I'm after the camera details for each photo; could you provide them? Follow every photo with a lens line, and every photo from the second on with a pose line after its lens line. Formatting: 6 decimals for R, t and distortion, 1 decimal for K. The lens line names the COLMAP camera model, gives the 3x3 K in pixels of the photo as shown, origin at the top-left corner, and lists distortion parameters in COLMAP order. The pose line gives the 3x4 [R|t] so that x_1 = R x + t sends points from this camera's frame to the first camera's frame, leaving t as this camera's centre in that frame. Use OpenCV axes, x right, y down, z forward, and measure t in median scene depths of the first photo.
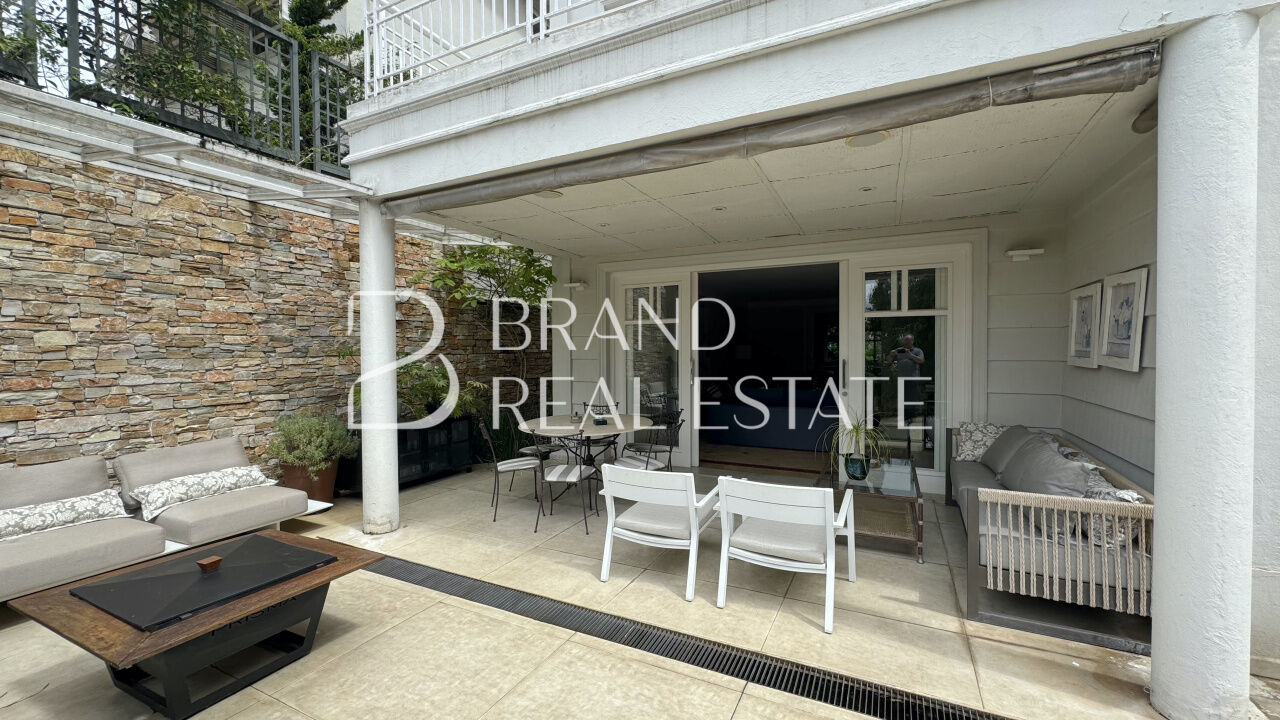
lens RADIAL K [[508.9, 0, 640.2], [0, 508.9, 358.7], [0, 0, 1]] dist [-0.001133, -0.000209]
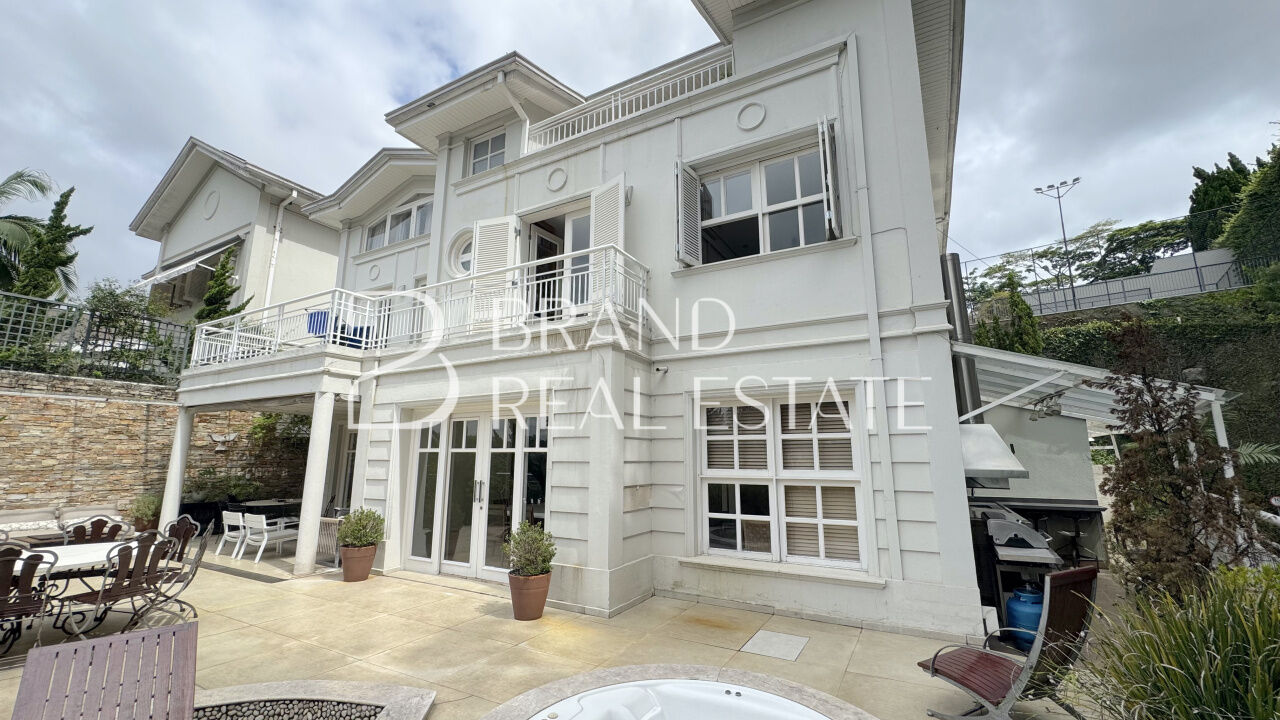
lens RADIAL K [[508.9, 0, 643.8], [0, 508.9, 358.3], [0, 0, 1]] dist [-0.001133, -0.000209]
pose [[0.998925, 0.000377, -0.046348, 1.878807], [-0.010007, 0.978138, -0.207716, -0.044496], [0.045256, 0.207957, 0.977090, -1.420809]]
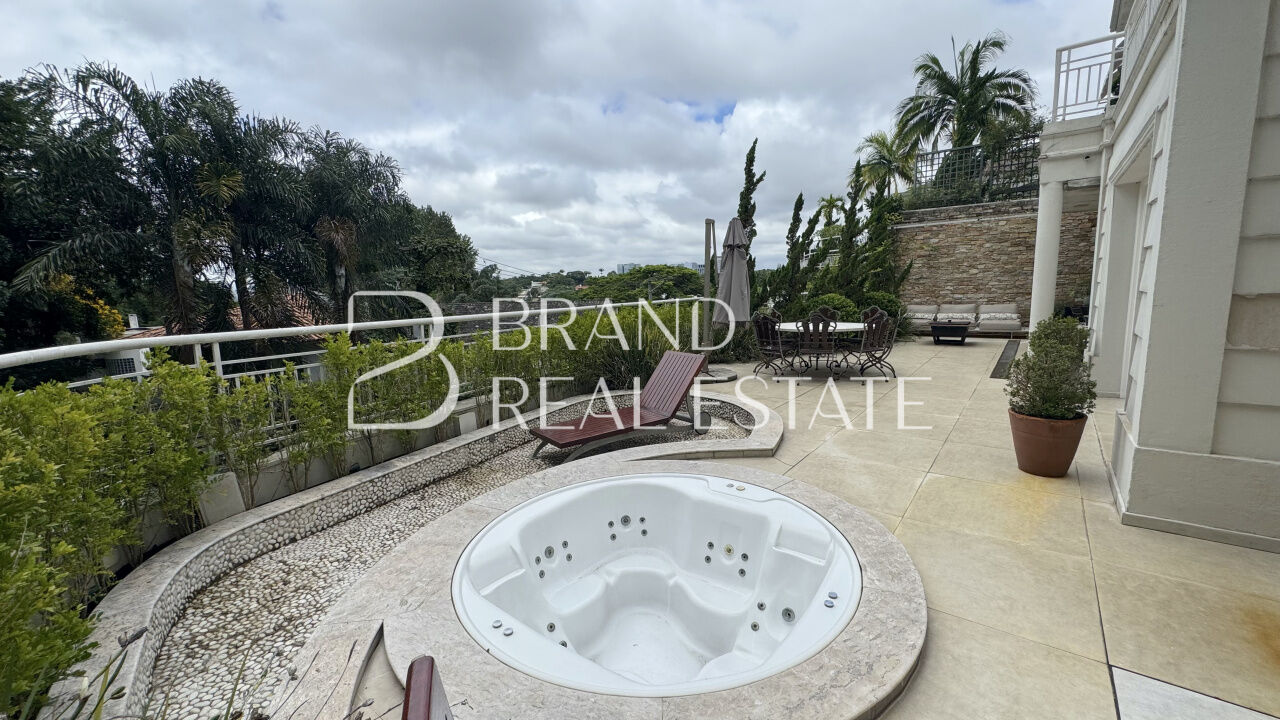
lens RADIAL K [[508.9, 0, 642.2], [0, 508.9, 360.2], [0, 0, 1]] dist [-0.001133, -0.000209]
pose [[-0.199424, 0.156292, -0.967369, 2.560576], [0.017406, 0.987608, 0.155974, -0.017162], [0.979759, 0.014267, -0.199673, -0.505930]]
